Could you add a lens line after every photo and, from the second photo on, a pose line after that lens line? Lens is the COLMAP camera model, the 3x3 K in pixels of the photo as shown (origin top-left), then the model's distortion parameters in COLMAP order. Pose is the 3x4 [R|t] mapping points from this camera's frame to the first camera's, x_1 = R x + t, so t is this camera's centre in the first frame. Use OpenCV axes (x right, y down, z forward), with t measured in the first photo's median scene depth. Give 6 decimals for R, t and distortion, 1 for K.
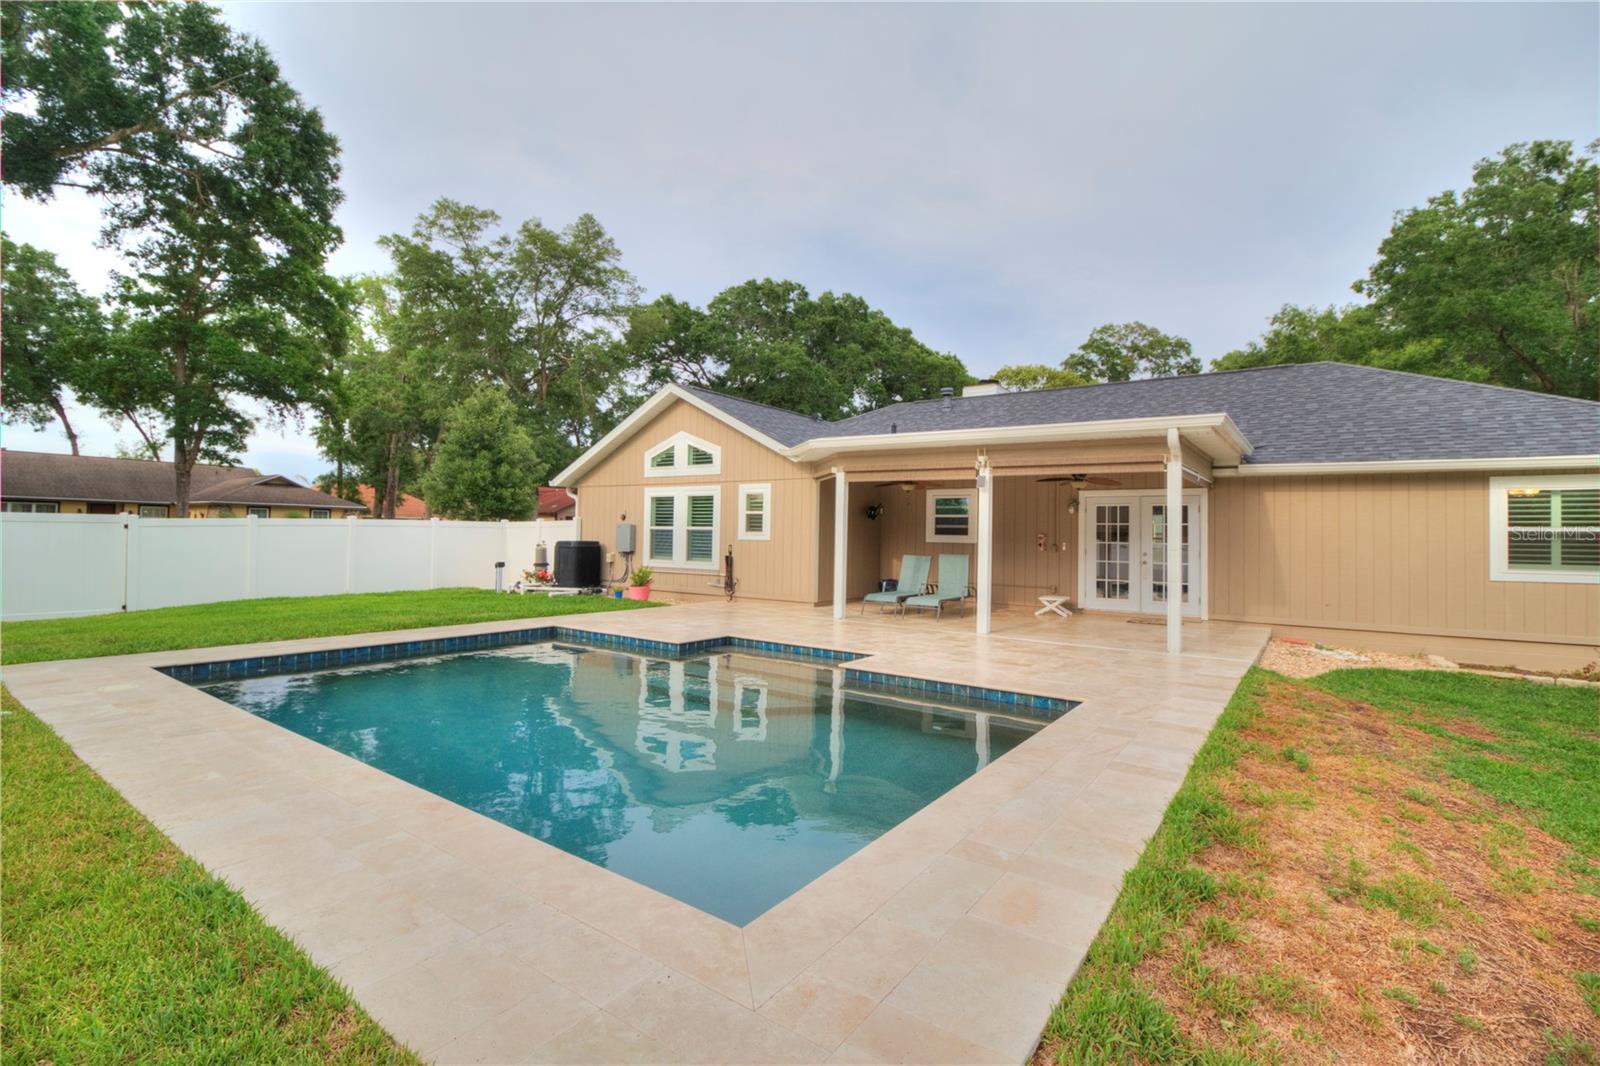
lens RADIAL K [[741.6, 0, 800.9], [0, 741.6, 522.8], [0, 0, 1]] dist [-0.005453, -0.002770]
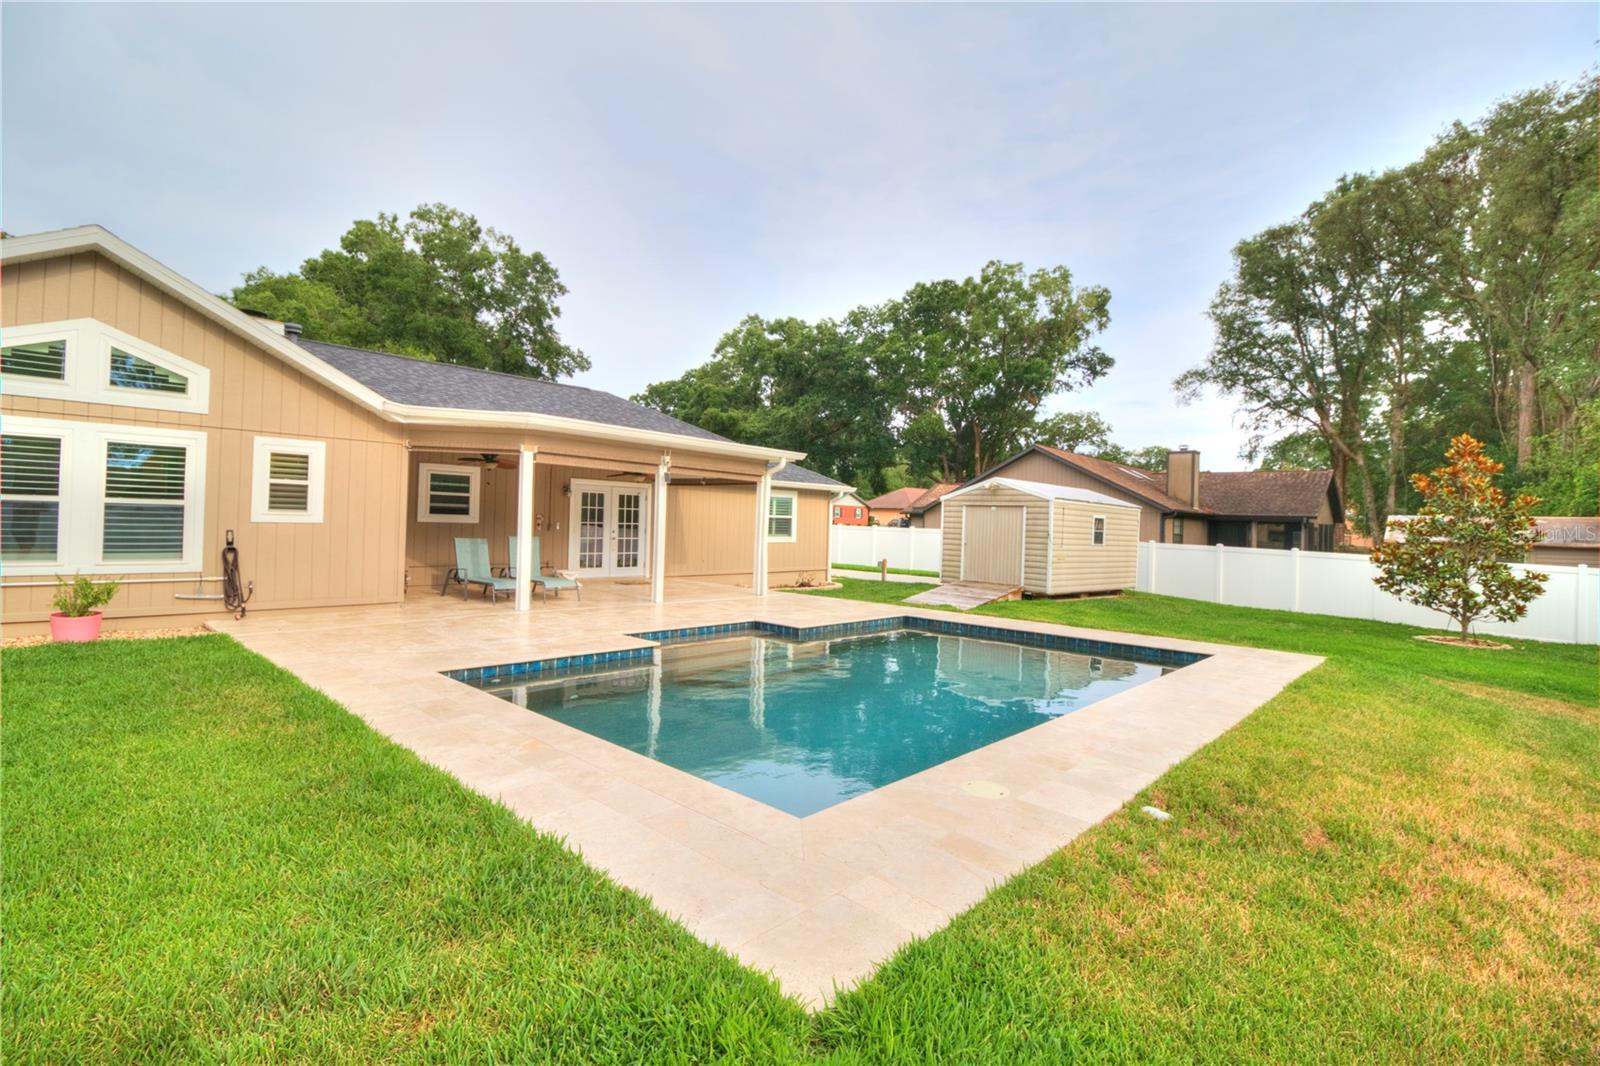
lens RADIAL K [[741.6, 0, 799.3], [0, 741.6, 528.3], [0, 0, 1]] dist [-0.005453, -0.002770]
pose [[0.122118, -0.020299, 0.992308, -0.659198], [-0.046297, 0.998586, 0.026125, -0.010467], [-0.991435, -0.049131, 0.121006, 0.446084]]
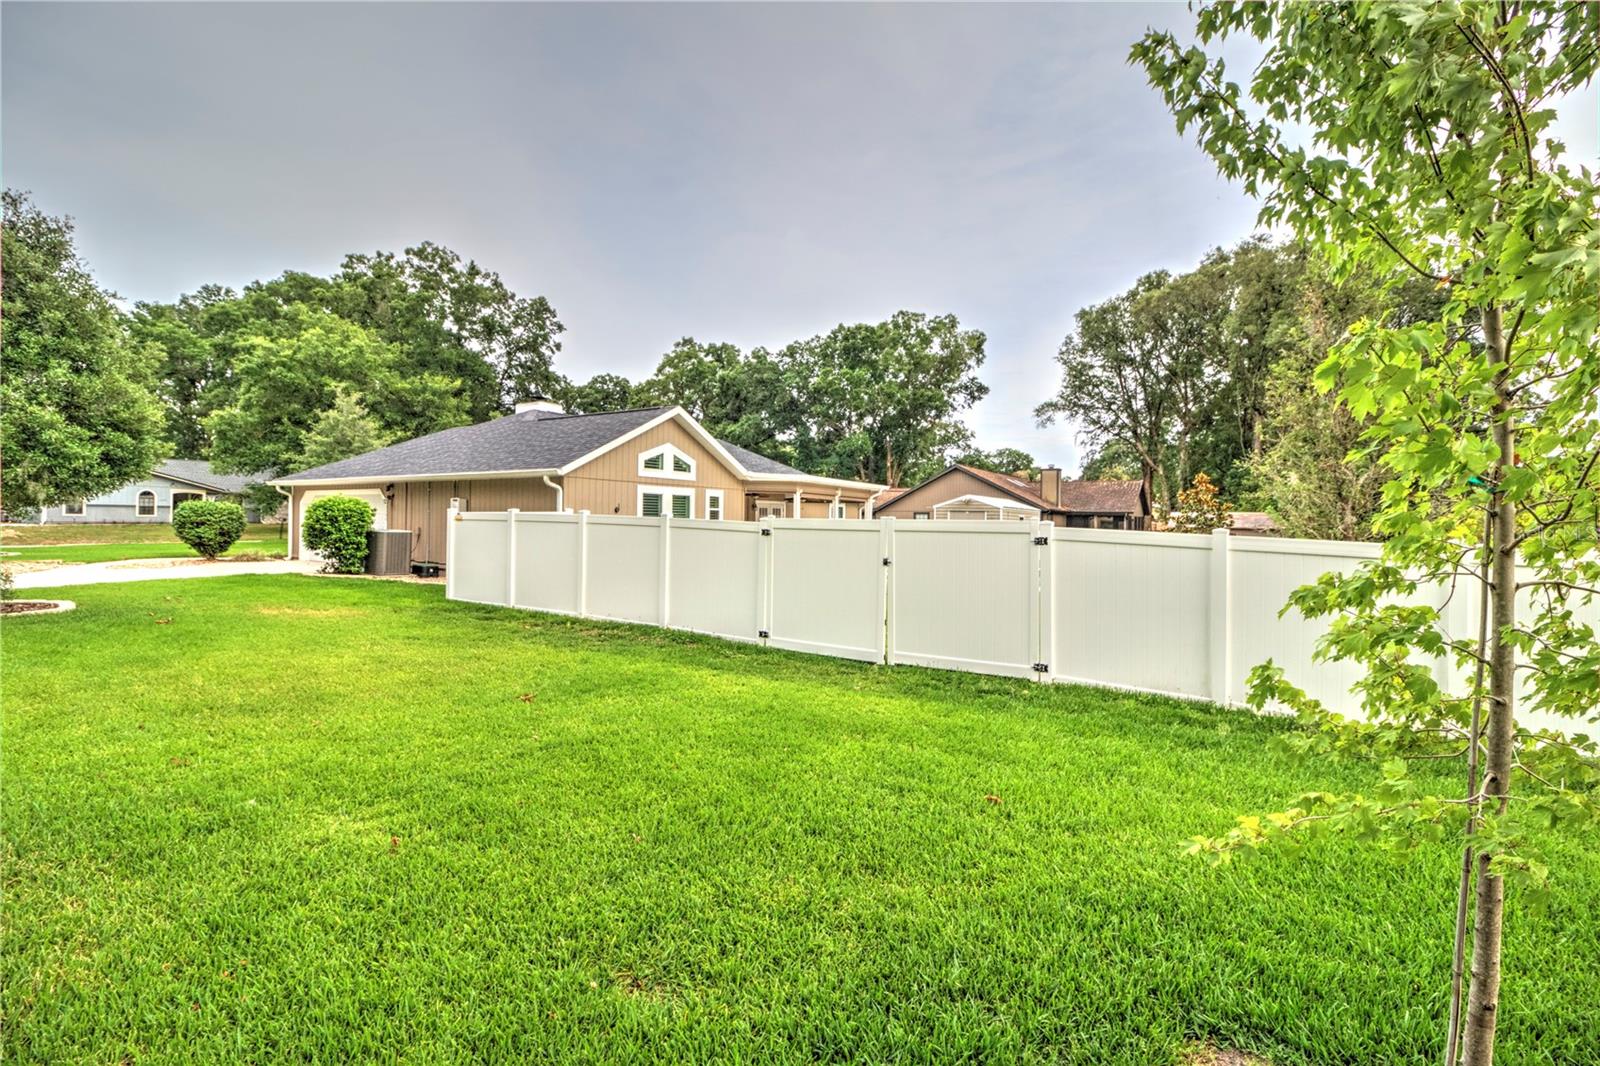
lens RADIAL K [[741.6, 0, 799.9], [0, 741.6, 533.2], [0, 0, 1]] dist [-0.005453, -0.002770]
pose [[-0.065509, -0.034935, 0.997240, -1.523504], [-0.035099, 0.998849, 0.032686, -0.020130], [-0.997234, -0.032861, -0.066660, 0.904854]]
